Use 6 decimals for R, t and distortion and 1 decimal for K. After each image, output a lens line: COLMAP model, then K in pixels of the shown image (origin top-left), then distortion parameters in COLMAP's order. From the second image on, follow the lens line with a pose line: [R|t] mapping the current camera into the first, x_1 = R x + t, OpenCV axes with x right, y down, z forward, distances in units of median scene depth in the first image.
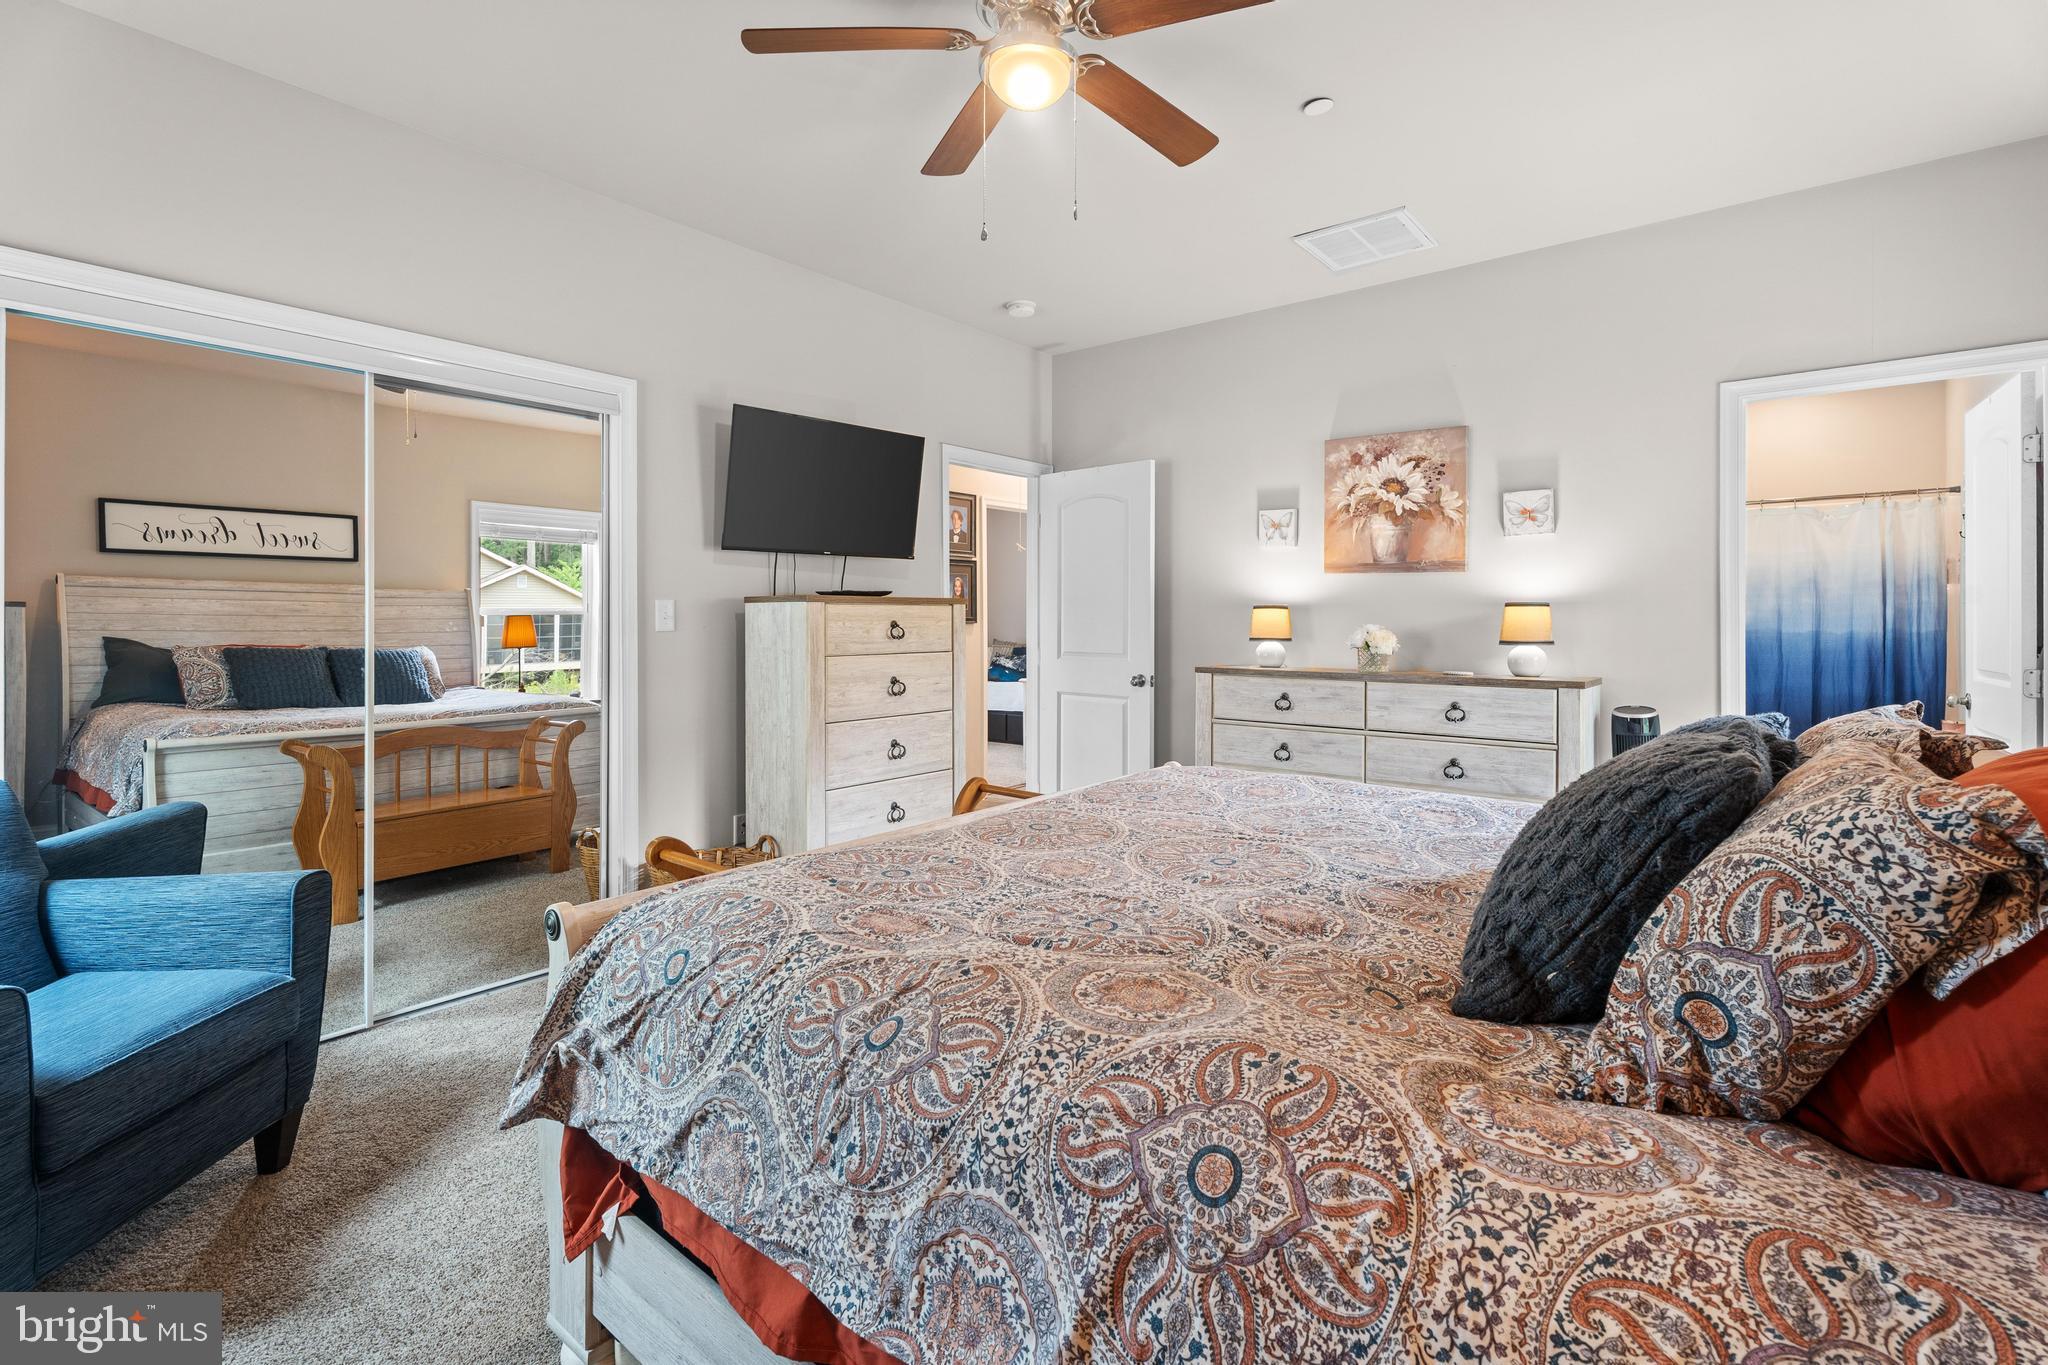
lens RADIAL K [[928.3, 0, 1020.5], [0, 928.3, 623.3], [0, 0, 1]] dist [0.001082, 0.001023]
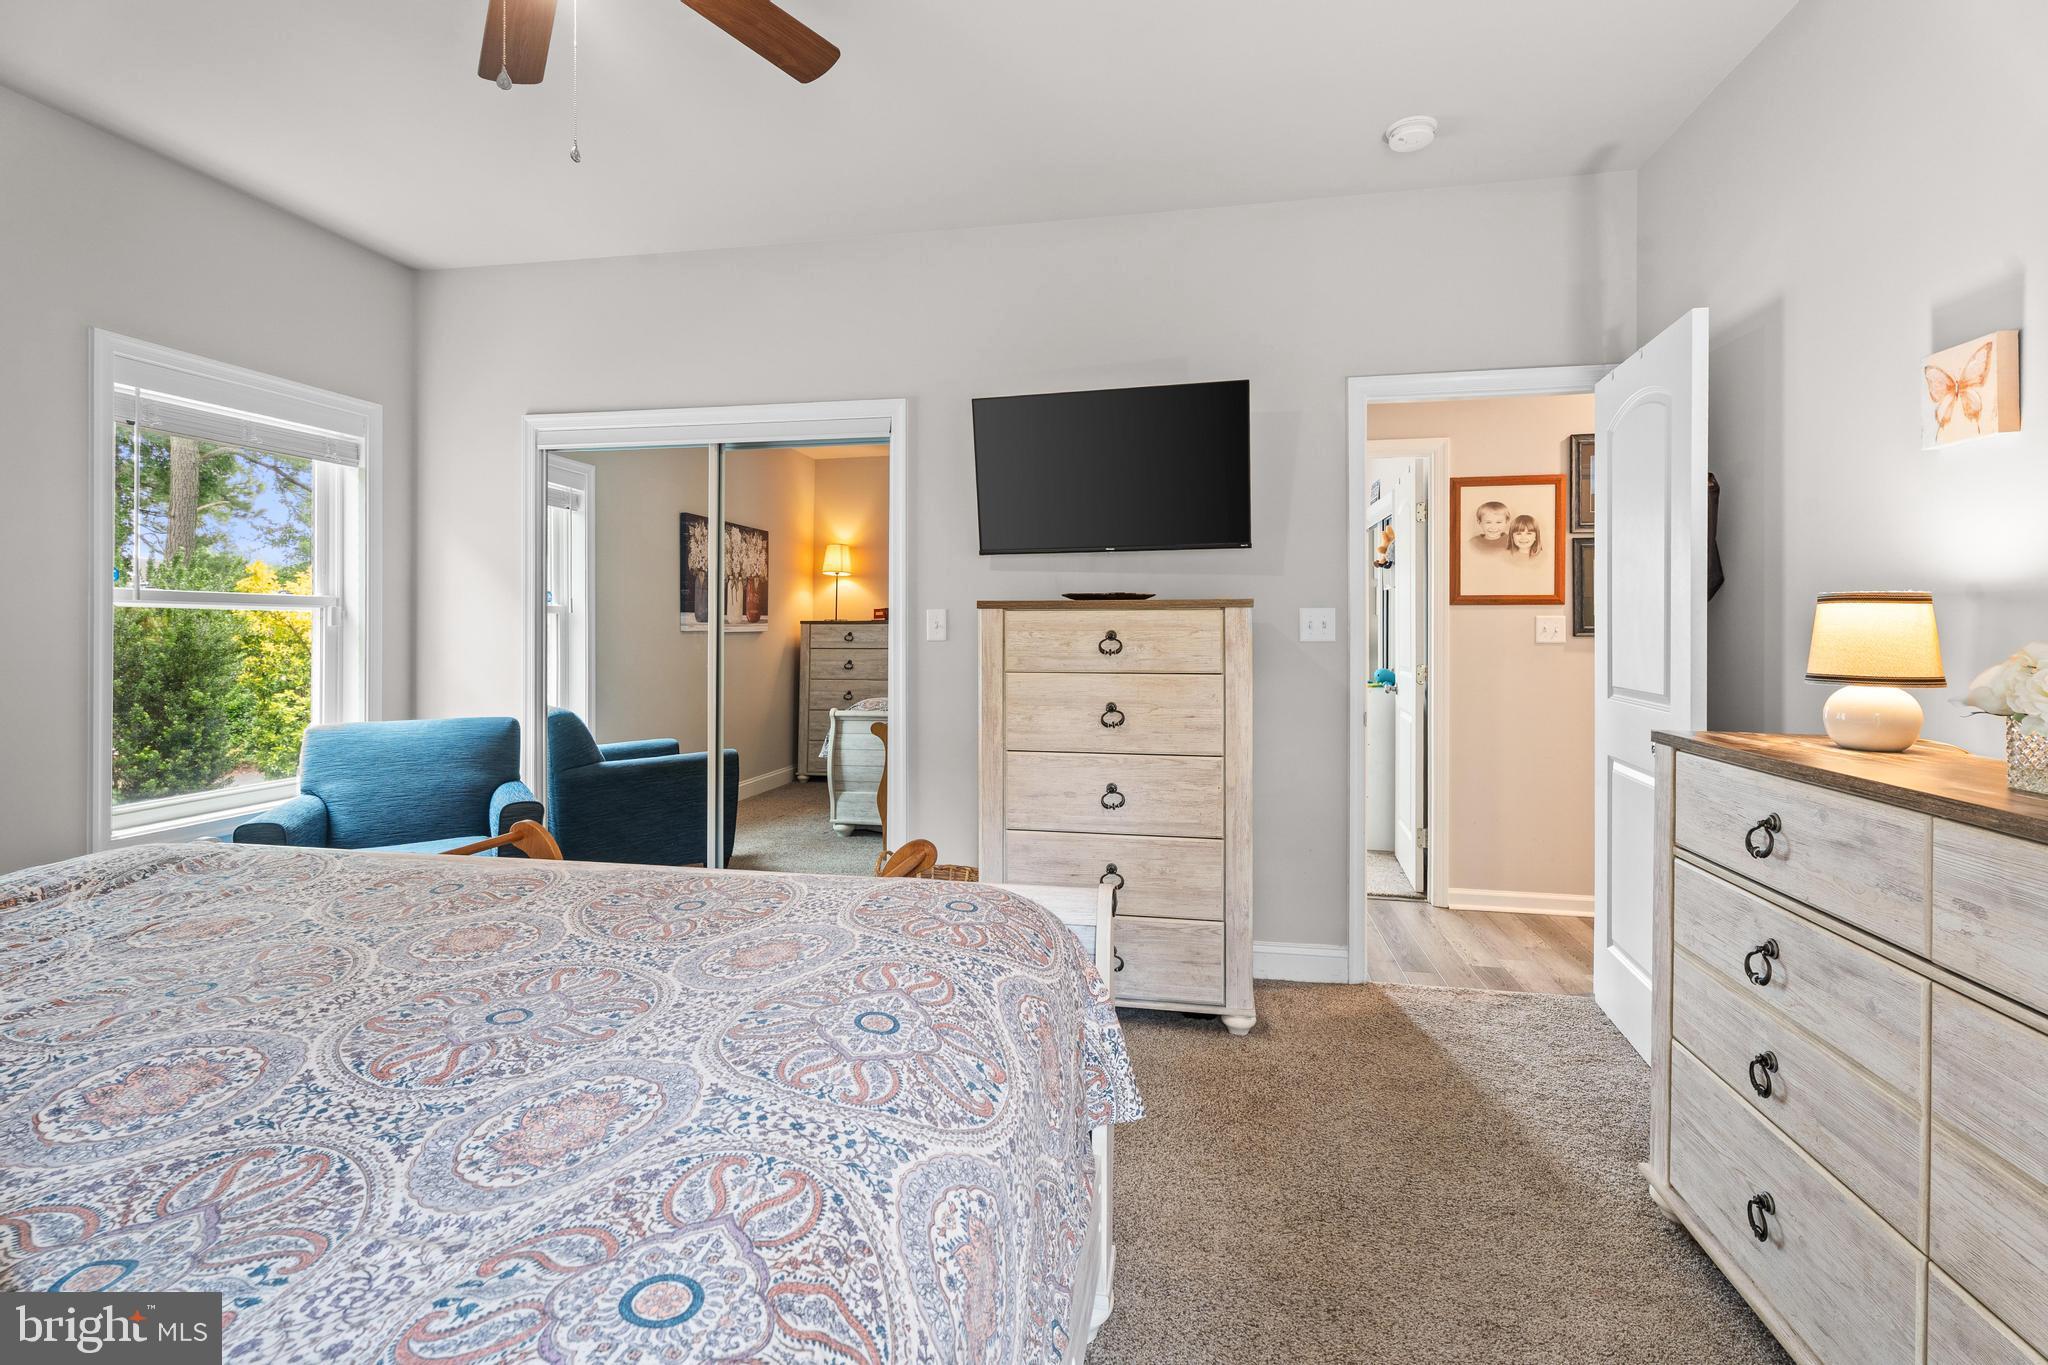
lens RADIAL K [[928.3, 0, 1020.5], [0, 928.3, 623.3], [0, 0, 1]] dist [0.001082, 0.001023]
pose [[0.477061, -0.004999, -0.878856, 0.510411], [-0.004829, 0.999954, -0.008309, -0.001903], [0.878857, 0.008207, 0.477015, 0.562074]]
